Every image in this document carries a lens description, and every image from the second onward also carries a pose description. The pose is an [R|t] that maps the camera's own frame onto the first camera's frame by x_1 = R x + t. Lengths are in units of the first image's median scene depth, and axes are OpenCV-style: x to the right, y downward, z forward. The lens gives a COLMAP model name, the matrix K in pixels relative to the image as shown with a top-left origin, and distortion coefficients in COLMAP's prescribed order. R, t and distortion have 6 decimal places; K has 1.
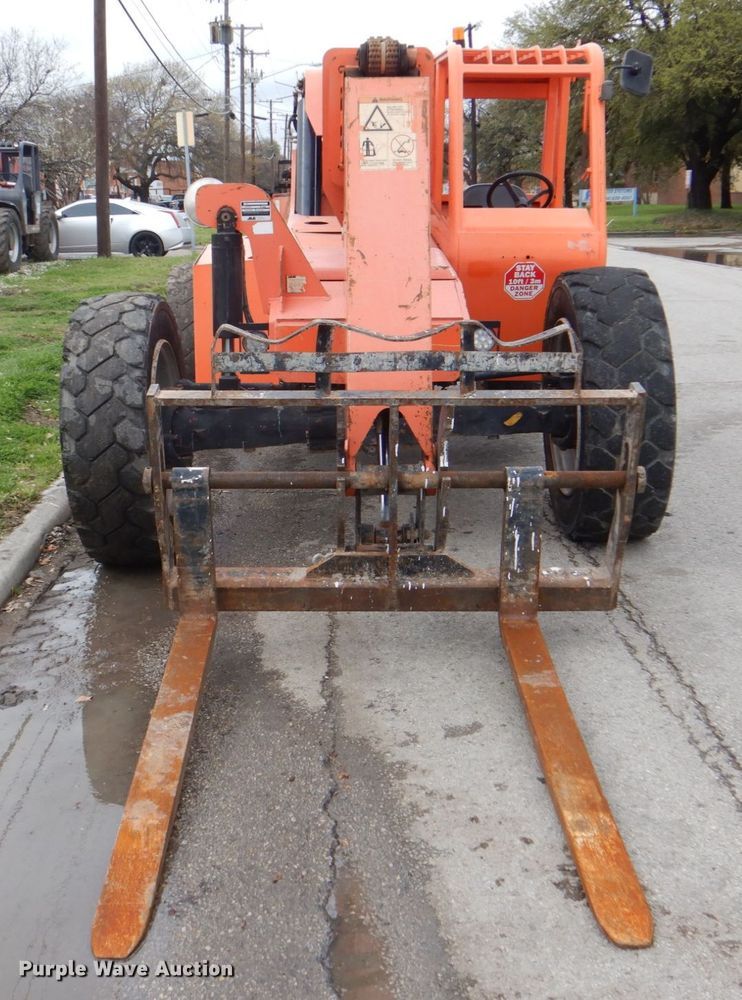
lens RADIAL K [[1118.9, 0, 263.1], [0, 1118.9, 459.3], [0, 0, 1]] dist [-0.012436, -0.012266]
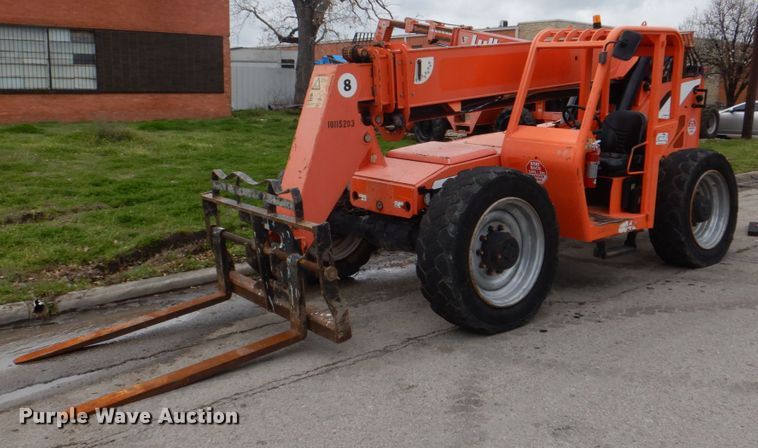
lens RADIAL K [[673.5, 0, 375.8], [0, 673.5, 173.3], [0, 0, 1]] dist [-0.022967, -0.005222]
pose [[0.678735, 0.112320, -0.725743, 1.127616], [-0.188946, 0.981675, -0.024778, -0.127002], [0.709661, 0.153944, 0.687519, 0.224642]]
